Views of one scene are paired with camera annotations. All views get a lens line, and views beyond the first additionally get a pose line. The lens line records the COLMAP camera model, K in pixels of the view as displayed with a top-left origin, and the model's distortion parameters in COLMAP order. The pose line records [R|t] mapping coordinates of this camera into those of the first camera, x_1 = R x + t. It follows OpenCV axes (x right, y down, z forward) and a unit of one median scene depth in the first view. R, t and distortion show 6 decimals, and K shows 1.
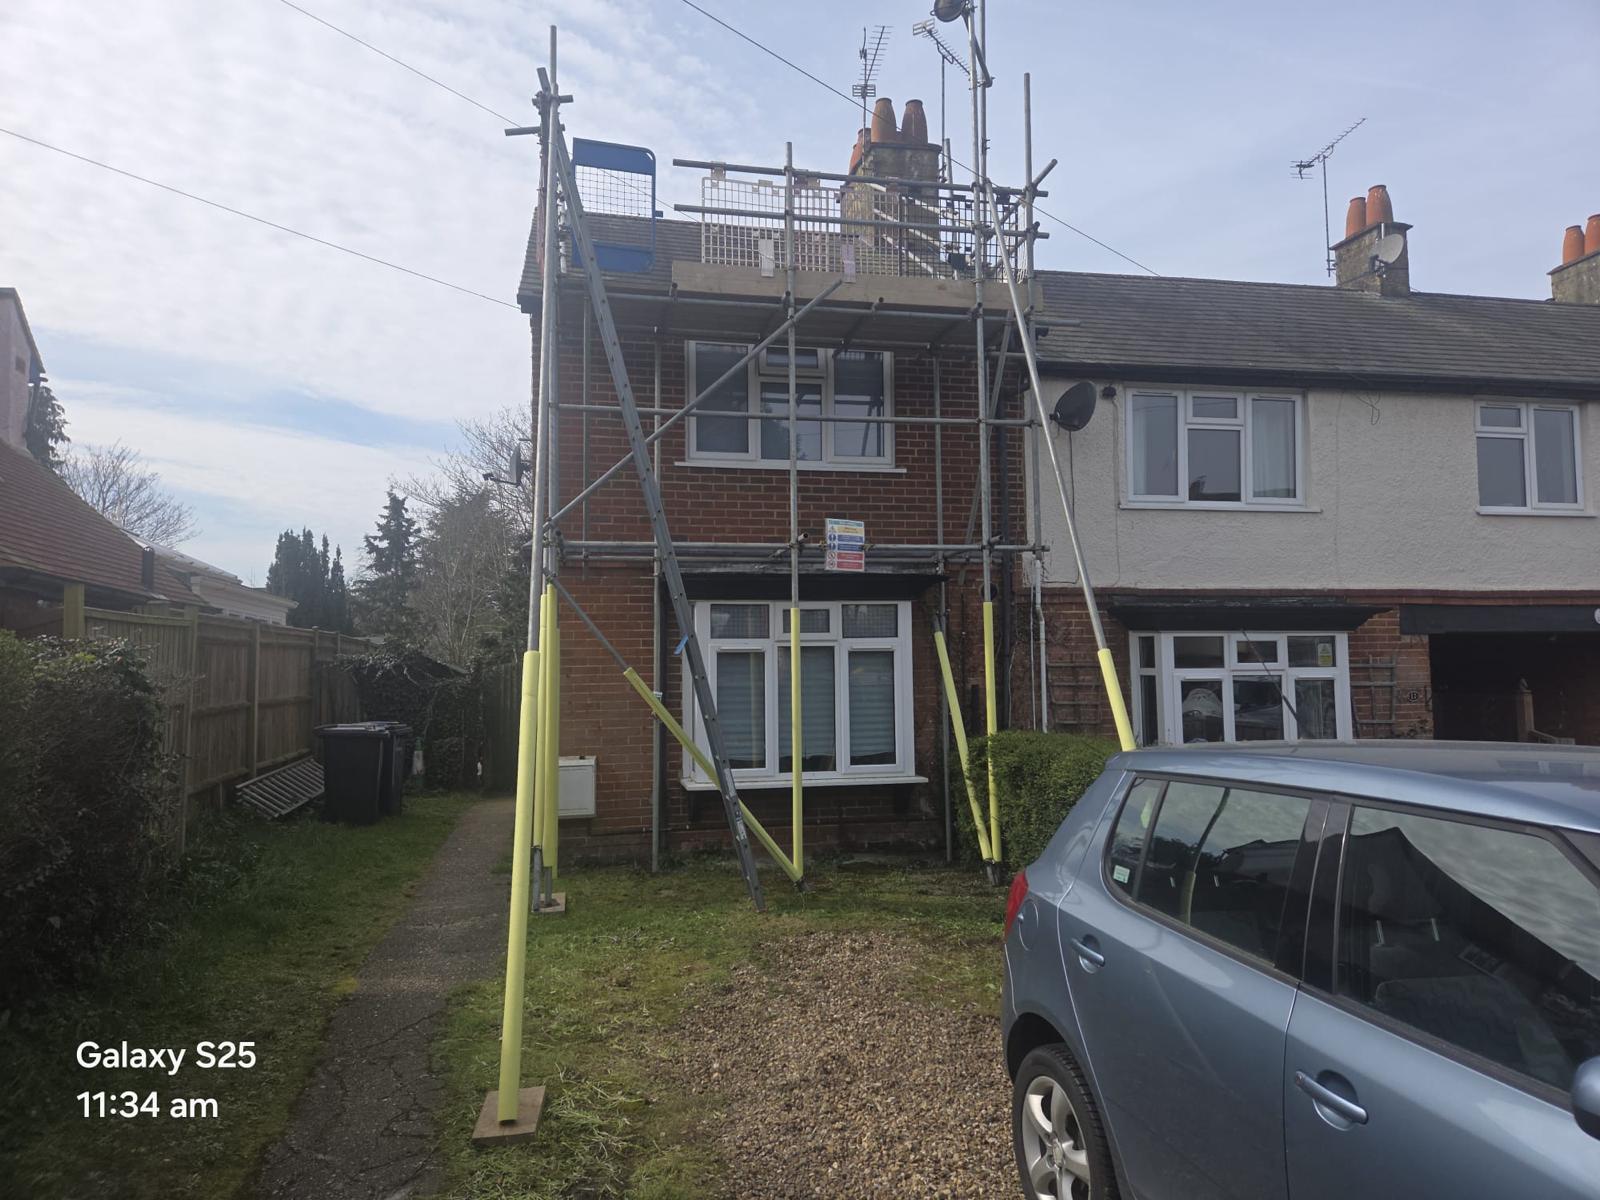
lens RADIAL K [[1053.7, 0, 800.0], [0, 1053.7, 600.0], [0, 0, 1]] dist [0.114997, -0.116333]
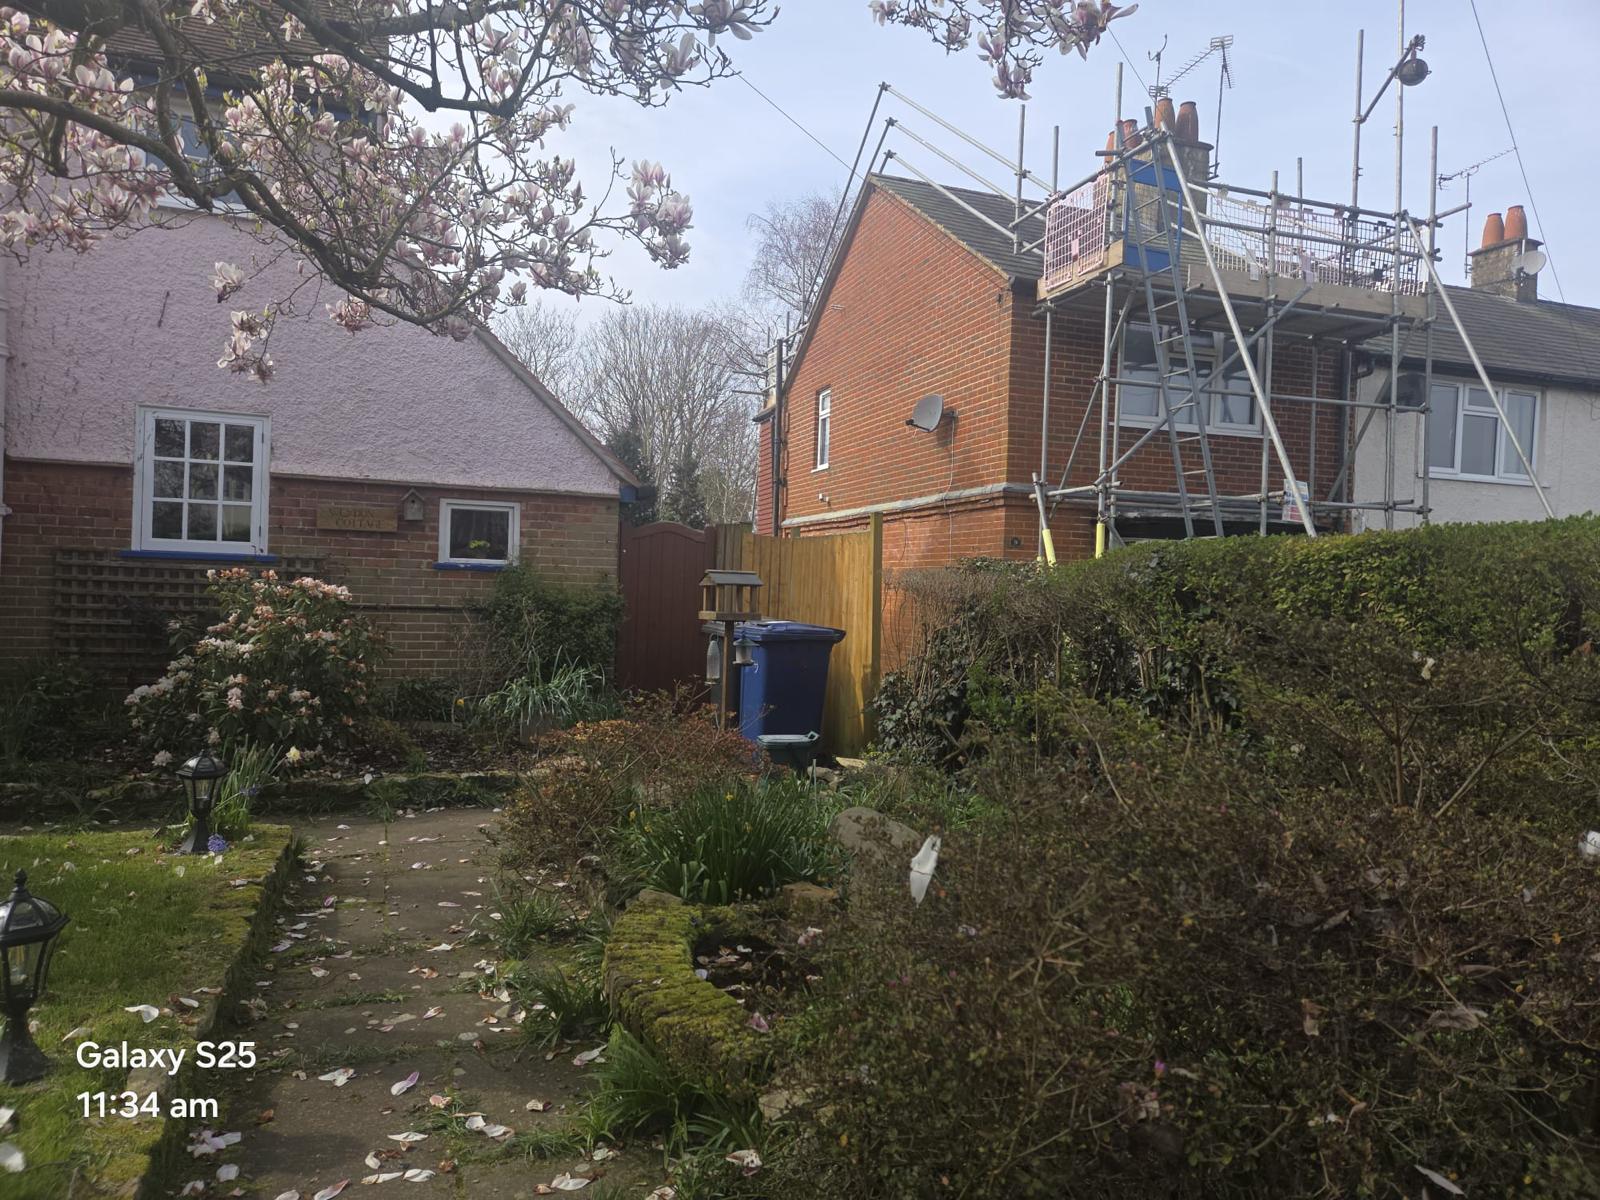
lens RADIAL K [[1053.7, 0, 800.0], [0, 1053.7, 600.0], [0, 0, 1]] dist [0.114997, -0.116333]
pose [[0.991477, 0.040318, 0.123889, -0.585402], [-0.049247, 0.996339, 0.069875, 0.004239], [-0.120618, -0.075381, 0.989833, -0.173353]]
